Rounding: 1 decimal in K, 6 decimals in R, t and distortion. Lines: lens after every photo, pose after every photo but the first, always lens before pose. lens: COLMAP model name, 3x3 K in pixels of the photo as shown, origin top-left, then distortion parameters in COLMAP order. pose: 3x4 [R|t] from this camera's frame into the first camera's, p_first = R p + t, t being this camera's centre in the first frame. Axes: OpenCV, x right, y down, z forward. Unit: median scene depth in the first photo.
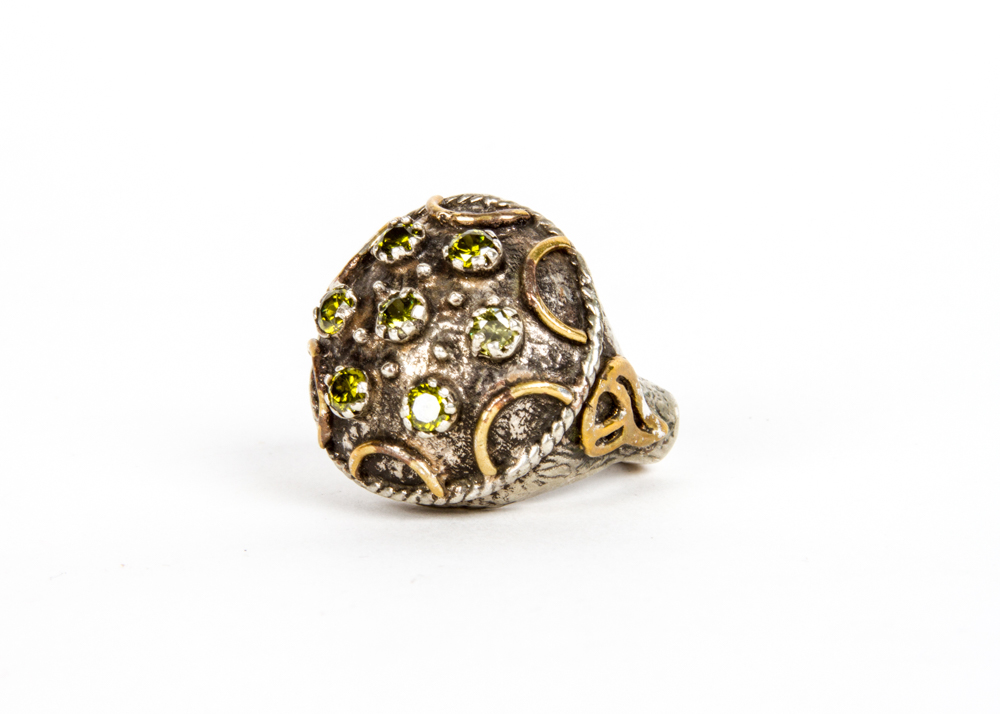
lens RADIAL K [[3455.2, 0, 500.4], [0, 3455.2, 356.5], [0, 0, 1]] dist [0.250928, 0.000000]
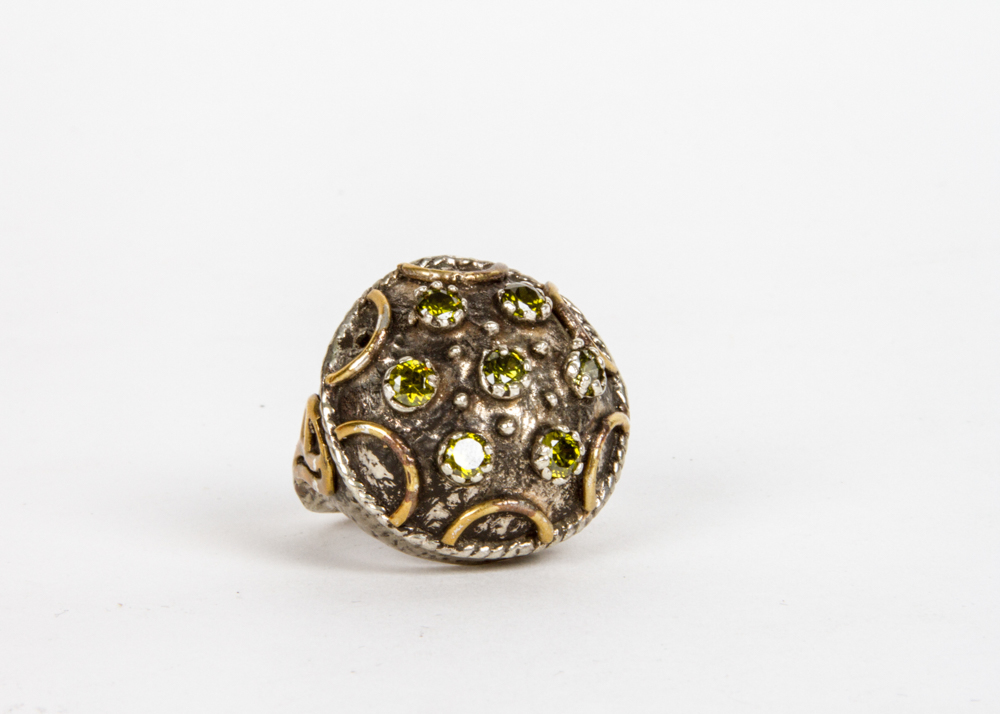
lens RADIAL K [[3455.2, 0, 500.3], [0, 3455.2, 356.0], [0, 0, 1]] dist [0.250928, 0.000000]
pose [[0.610023, -0.137464, 0.780369, -0.819060], [0.170698, 0.984512, 0.039988, -0.057266], [-0.773779, 0.108814, 0.624039, 0.366464]]
